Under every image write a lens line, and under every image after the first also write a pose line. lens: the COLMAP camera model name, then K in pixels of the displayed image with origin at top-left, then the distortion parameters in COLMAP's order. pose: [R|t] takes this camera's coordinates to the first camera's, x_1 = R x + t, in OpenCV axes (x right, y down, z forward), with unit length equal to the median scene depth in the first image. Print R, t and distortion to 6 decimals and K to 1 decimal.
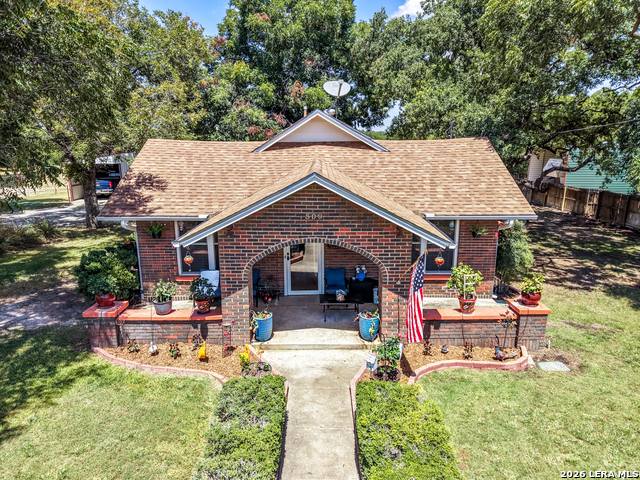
lens RADIAL K [[425.5, 0, 320.0], [0, 425.5, 240.0], [0, 0, 1]] dist [-0.003761, -0.003313]
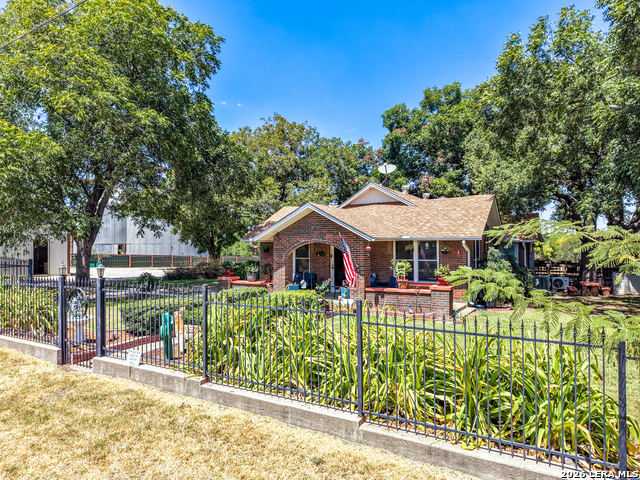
lens RADIAL K [[425.5, 0, 320.0], [0, 425.5, 240.0], [0, 0, 1]] dist [-0.003761, -0.003313]
pose [[0.869013, -0.006515, -0.494746, 0.438119], [-0.113904, 0.970423, -0.212851, 0.185078], [0.481499, 0.241324, 0.842568, -0.264230]]
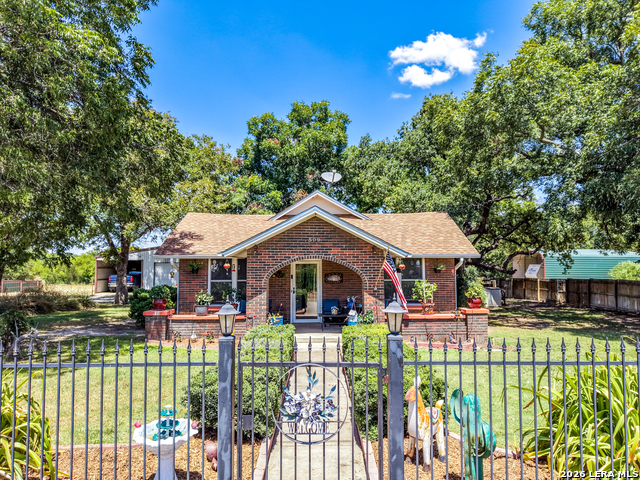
lens RADIAL K [[425.5, 0, 320.0], [0, 425.5, 240.0], [0, 0, 1]] dist [-0.003761, -0.003313]
pose [[1.000000, -0.000185, 0.000227, 0.001997], [0.000242, 0.957294, -0.289117, 0.168820], [-0.000164, 0.289117, 0.957294, -0.177269]]
